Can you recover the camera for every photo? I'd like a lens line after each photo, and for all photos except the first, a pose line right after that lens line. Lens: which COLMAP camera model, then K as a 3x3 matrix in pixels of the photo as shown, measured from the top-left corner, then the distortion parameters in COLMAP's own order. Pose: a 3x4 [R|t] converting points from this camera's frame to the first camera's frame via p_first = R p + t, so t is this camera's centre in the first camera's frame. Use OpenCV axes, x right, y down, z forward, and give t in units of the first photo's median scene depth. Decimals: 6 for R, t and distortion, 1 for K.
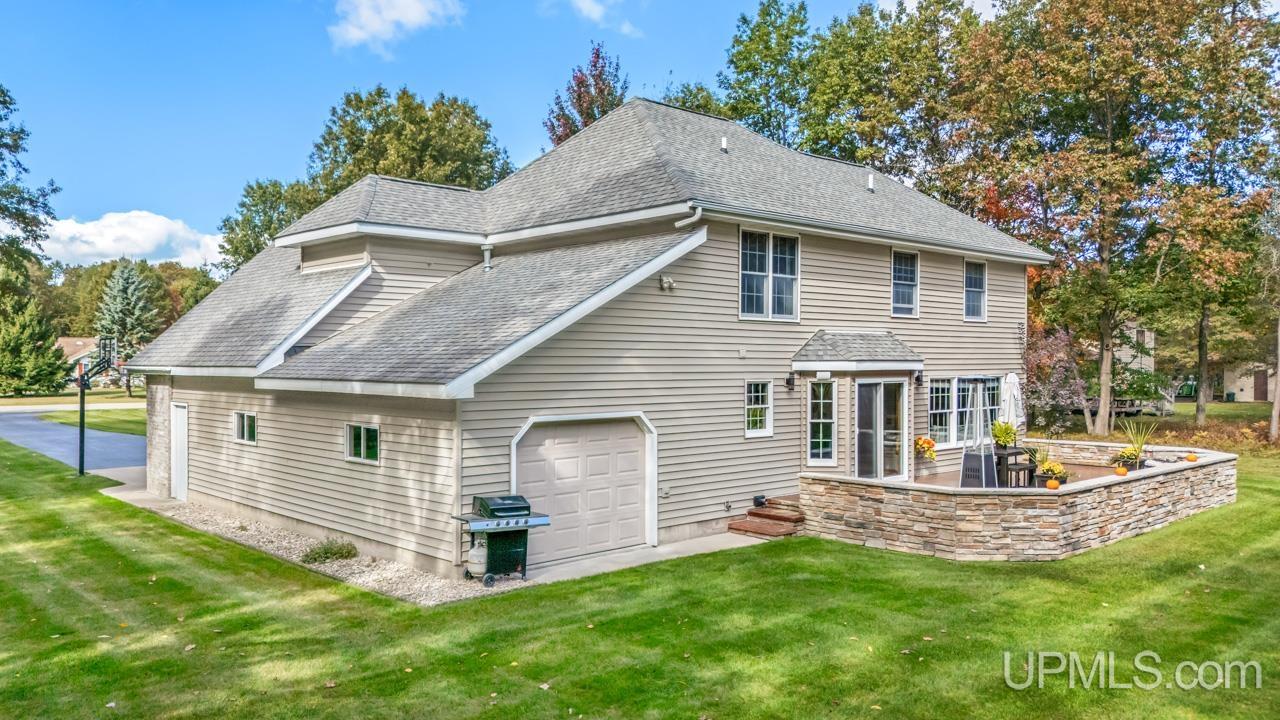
lens RADIAL K [[980.2, 0, 640.0], [0, 980.2, 360.0], [0, 0, 1]] dist [-0.011269, -0.002434]
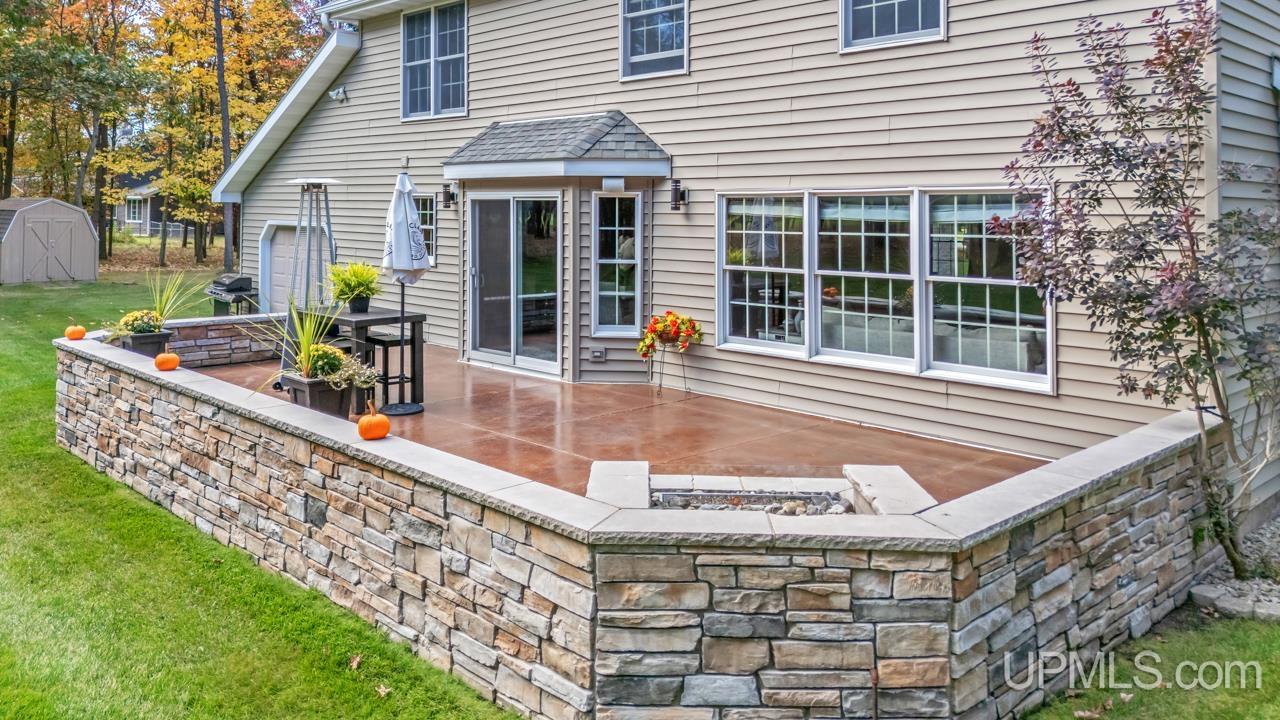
lens RADIAL K [[980.2, 0, 640.0], [0, 980.2, 360.0], [0, 0, 1]] dist [-0.011269, -0.002434]
pose [[0.029958, 0.178056, -0.983564, 0.892628], [0.020014, 0.983702, 0.178690, 0.012614], [0.999351, -0.025038, 0.025906, 1.061582]]
